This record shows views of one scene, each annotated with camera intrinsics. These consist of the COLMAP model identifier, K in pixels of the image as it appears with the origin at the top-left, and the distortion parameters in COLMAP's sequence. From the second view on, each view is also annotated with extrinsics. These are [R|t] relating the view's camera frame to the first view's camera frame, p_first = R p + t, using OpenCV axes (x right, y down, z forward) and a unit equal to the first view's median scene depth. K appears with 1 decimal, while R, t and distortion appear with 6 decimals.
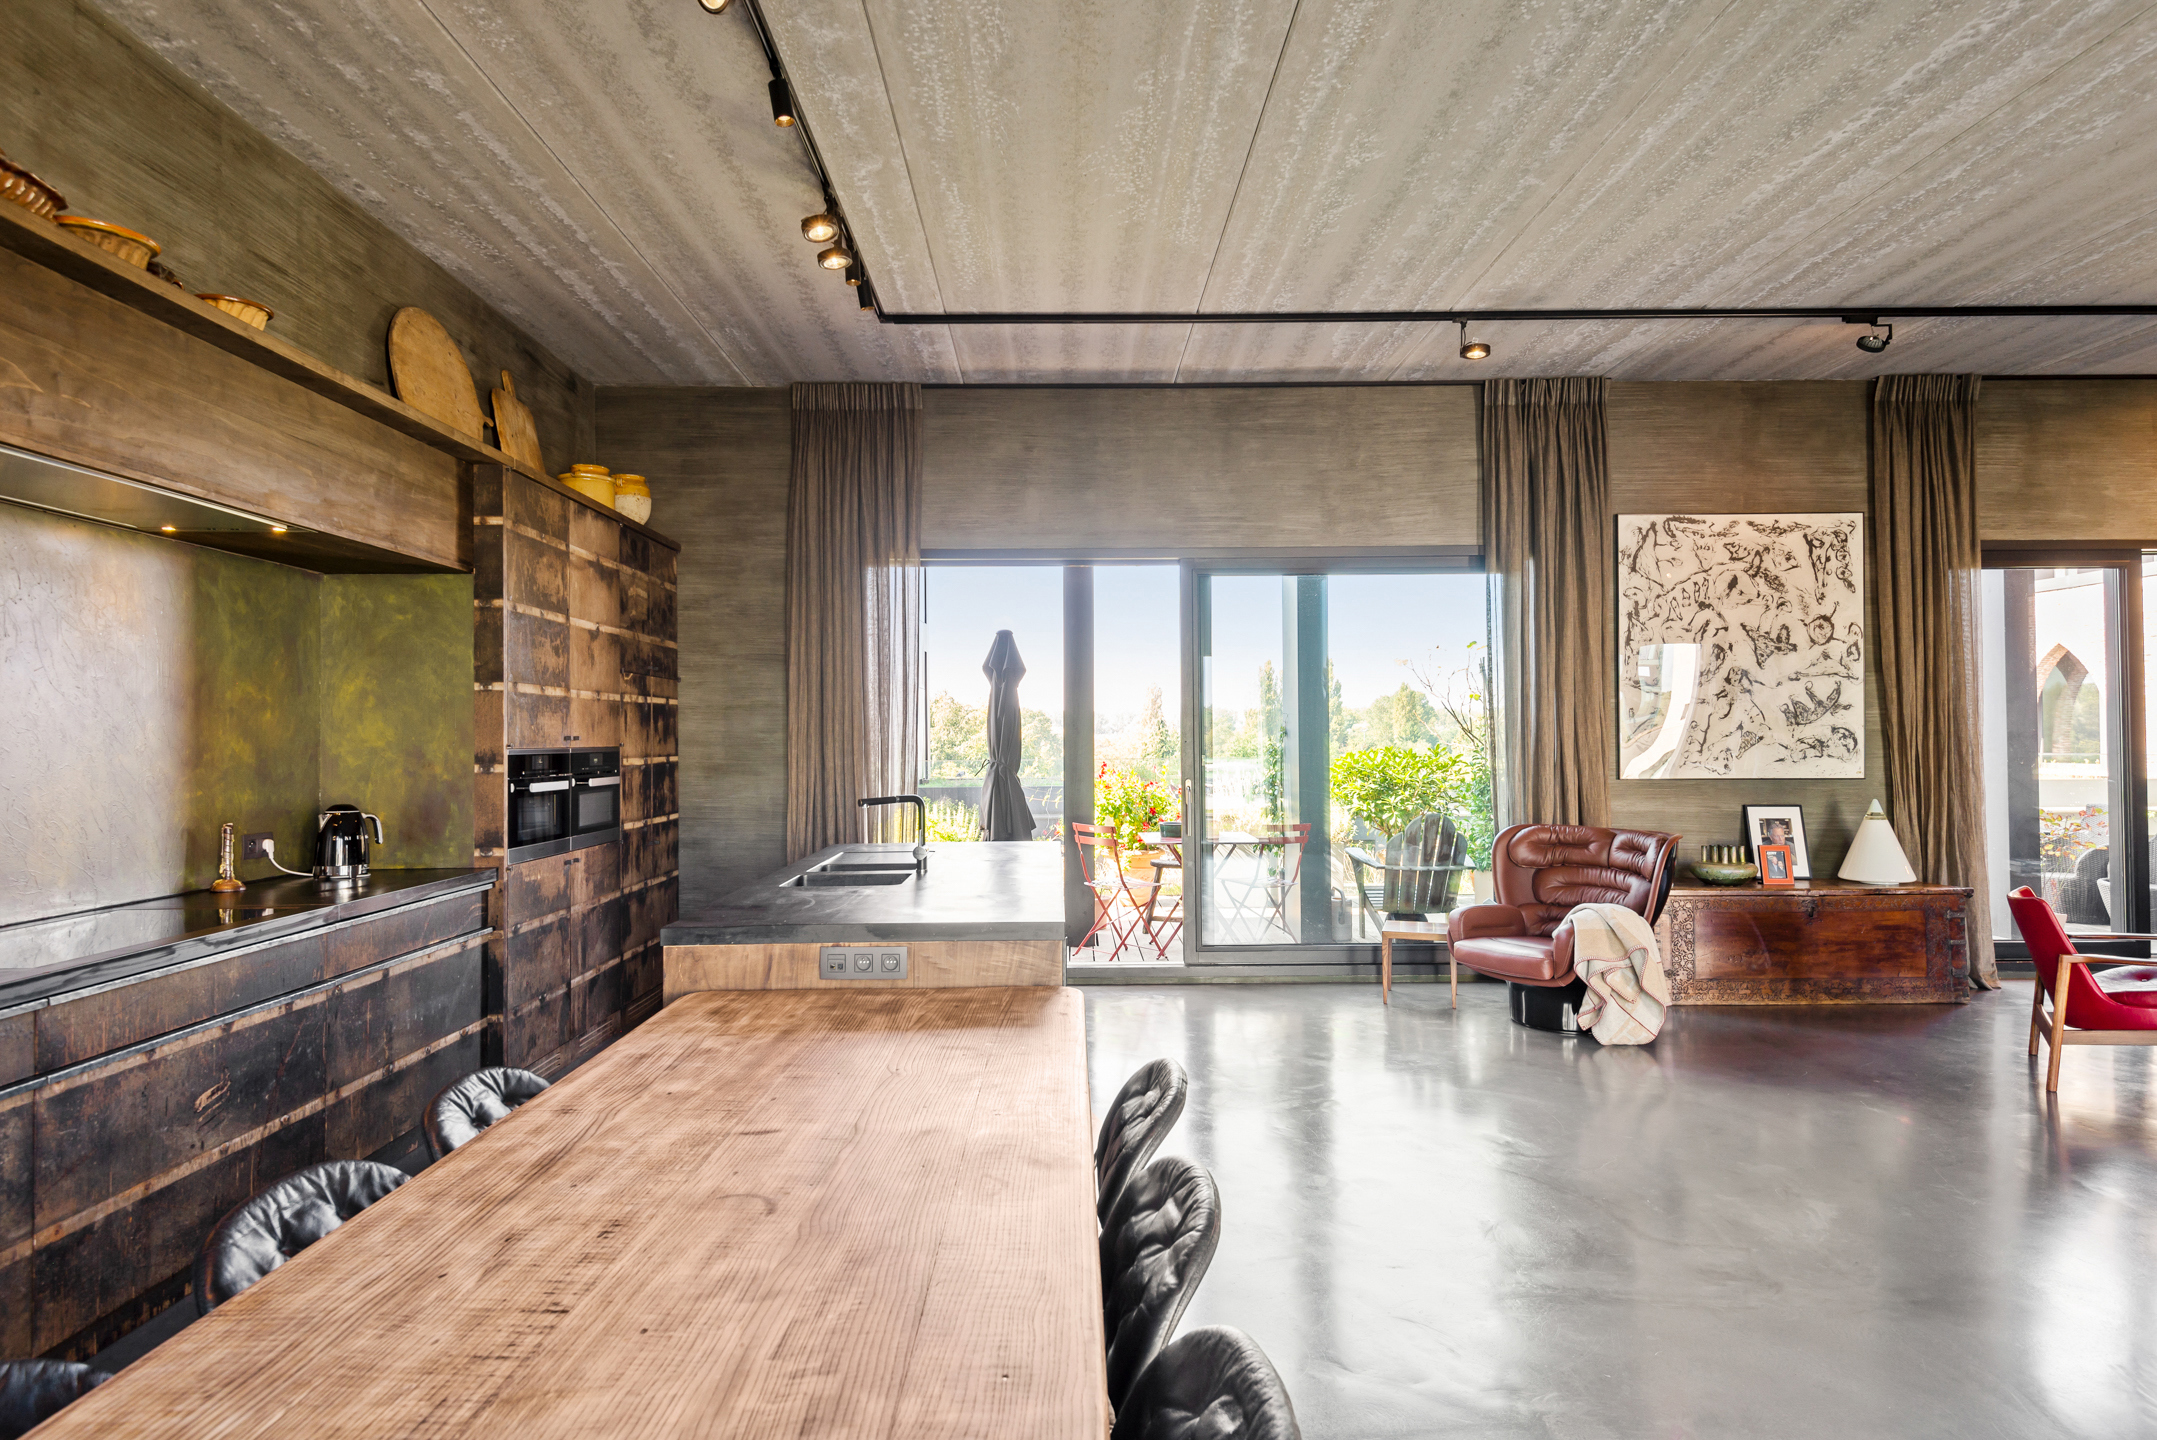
lens RADIAL K [[1202.8, 0, 1089.2], [0, 1202.8, 717.4], [0, 0, 1]] dist [0.050009, -0.035385]
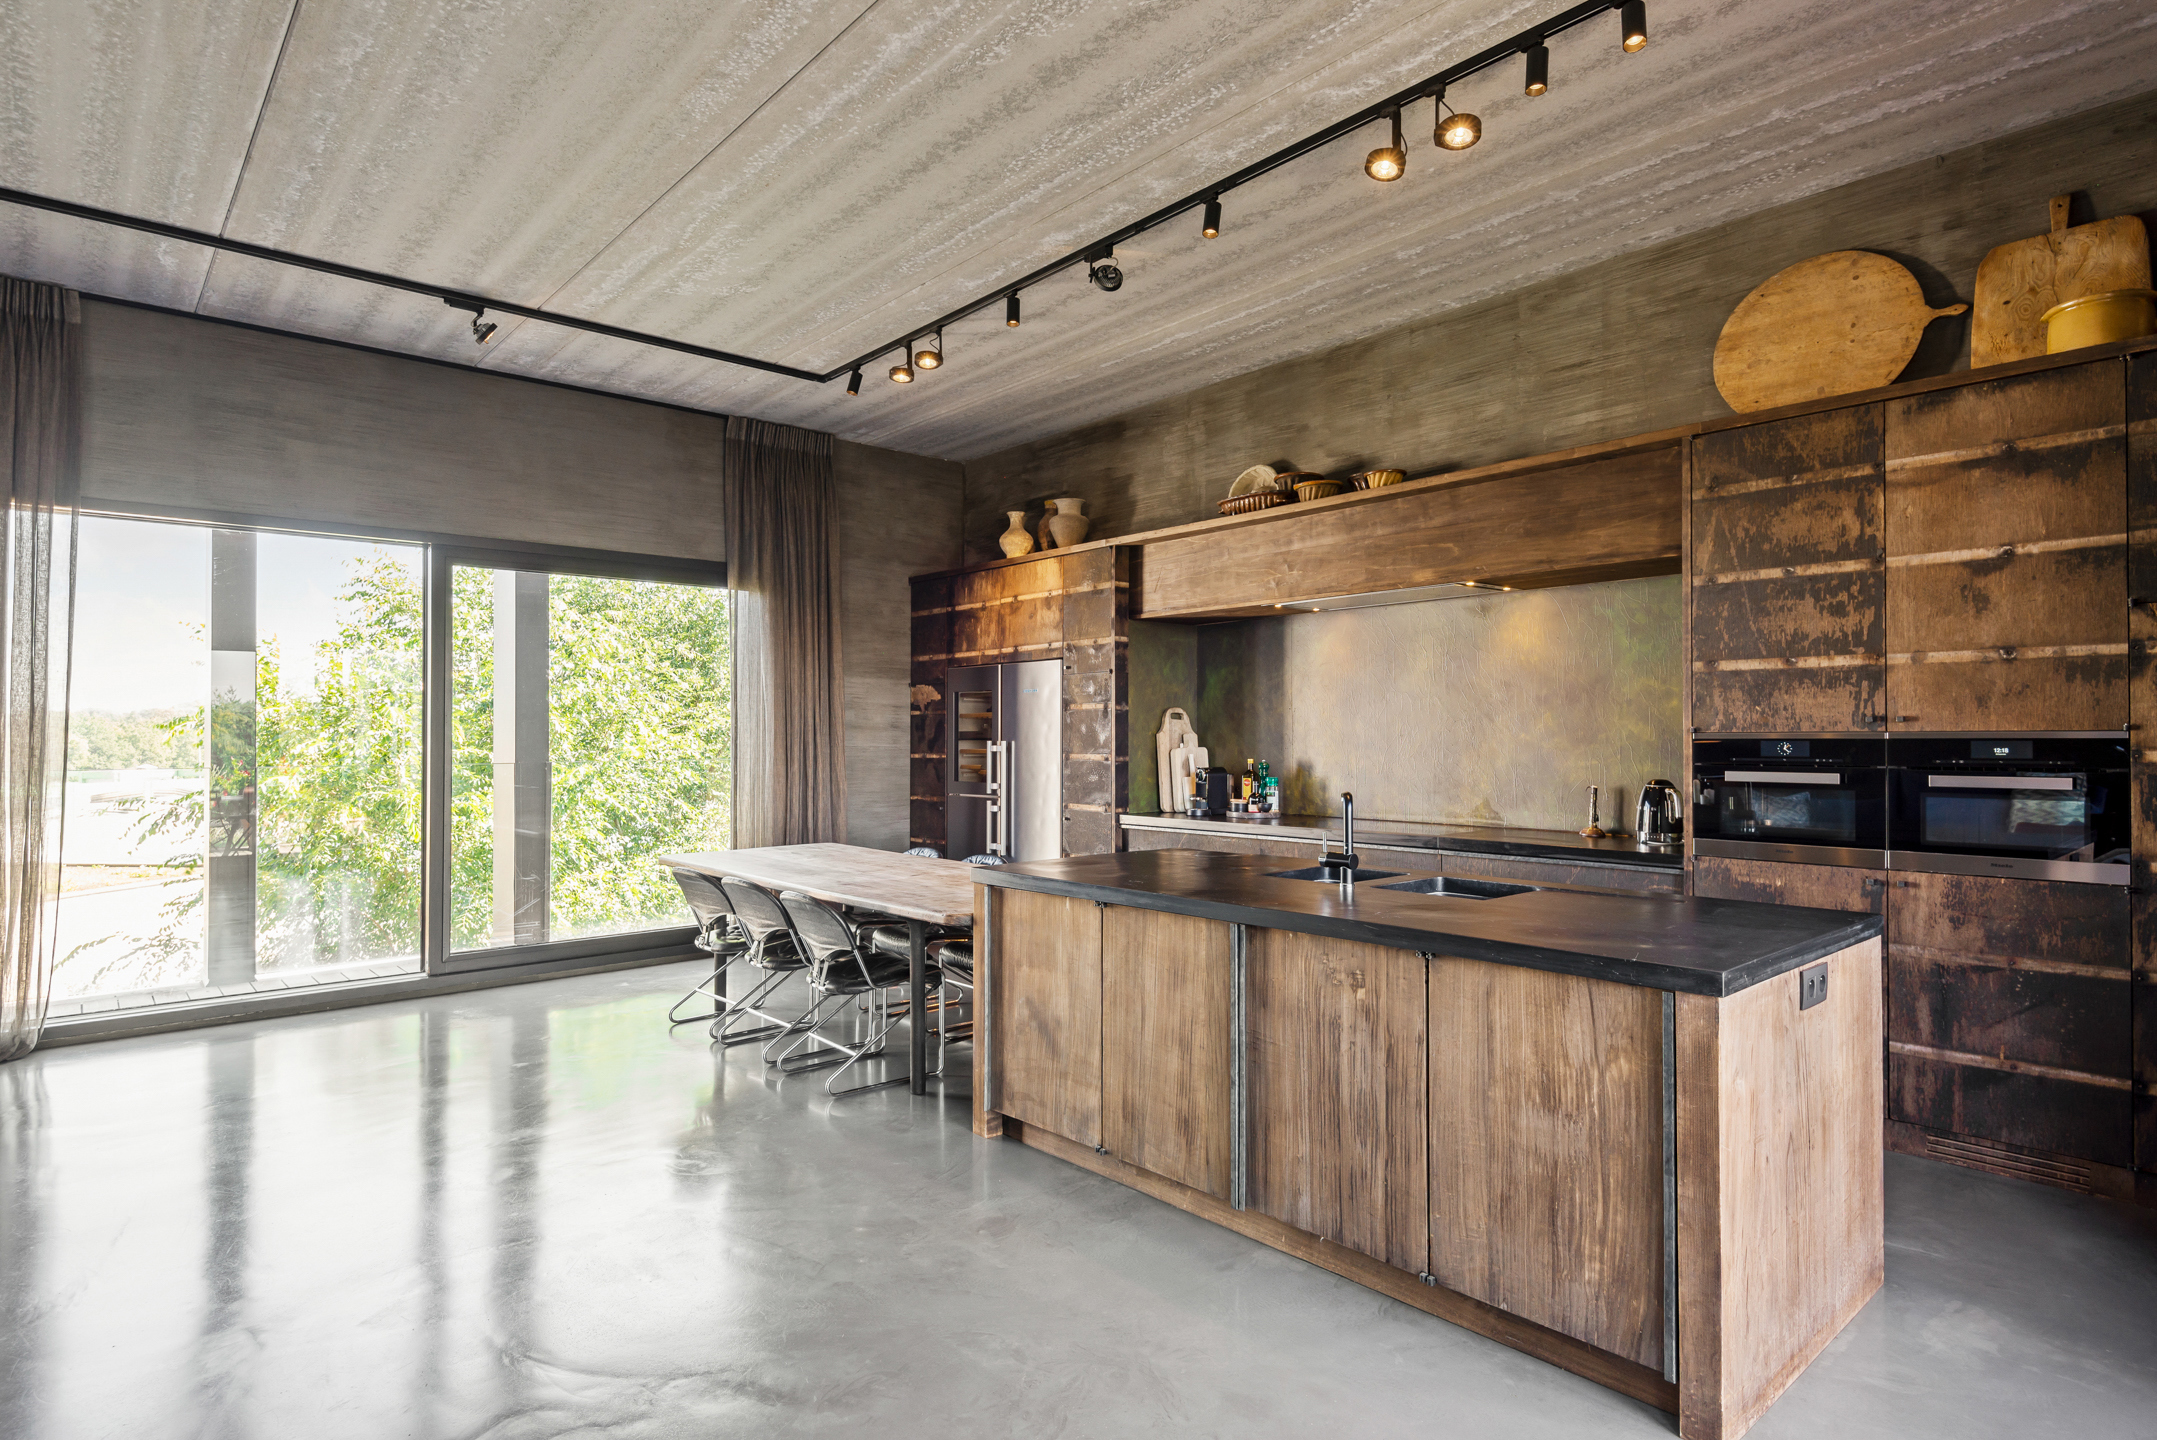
lens RADIAL K [[1138.1, 0, 1078.5], [0, 1138.1, 720.0], [0, 0, 1]] dist [0.047432, -0.039594]
pose [[-0.767931, 0.002379, -0.640528, 0.350991], [0.021504, 0.999525, -0.022069, 0.019220], [0.640172, -0.030721, -0.767617, 1.036723]]
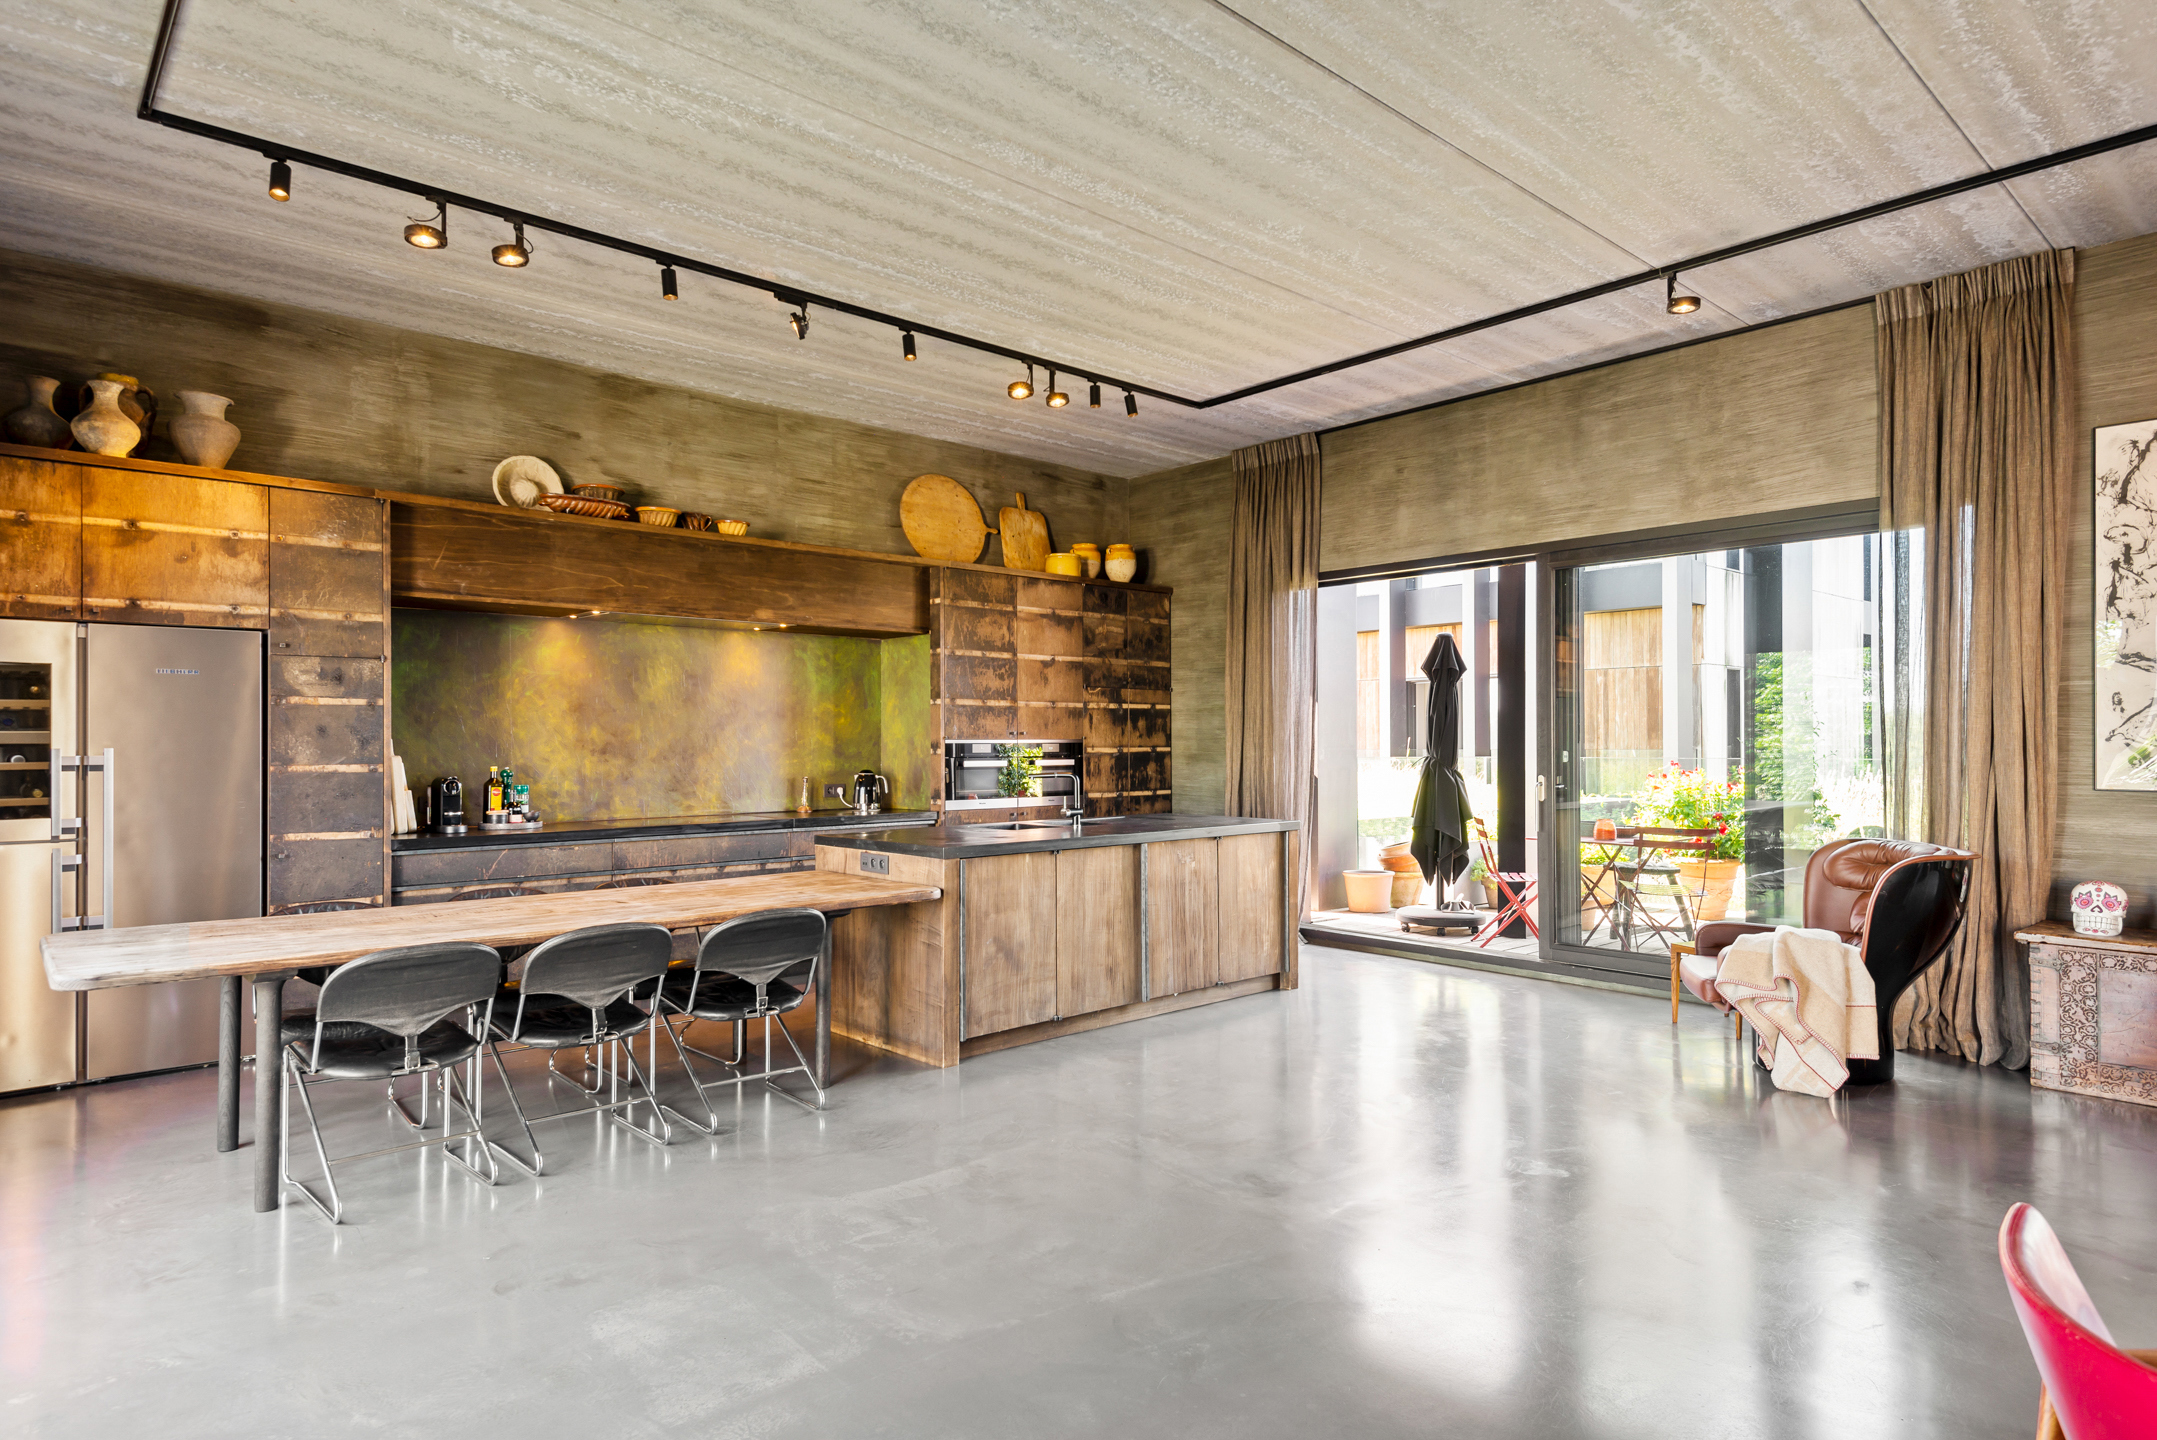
lens RADIAL K [[1226.0, 0, 1077.6], [0, 1226.0, 733.7], [0, 0, 1]] dist [0.054260, -0.037072]
pose [[0.650359, -0.000063, -0.759627, 0.669854], [0.010944, 0.999897, 0.009287, 0.003627], [0.759548, -0.014353, 0.650293, 0.045498]]
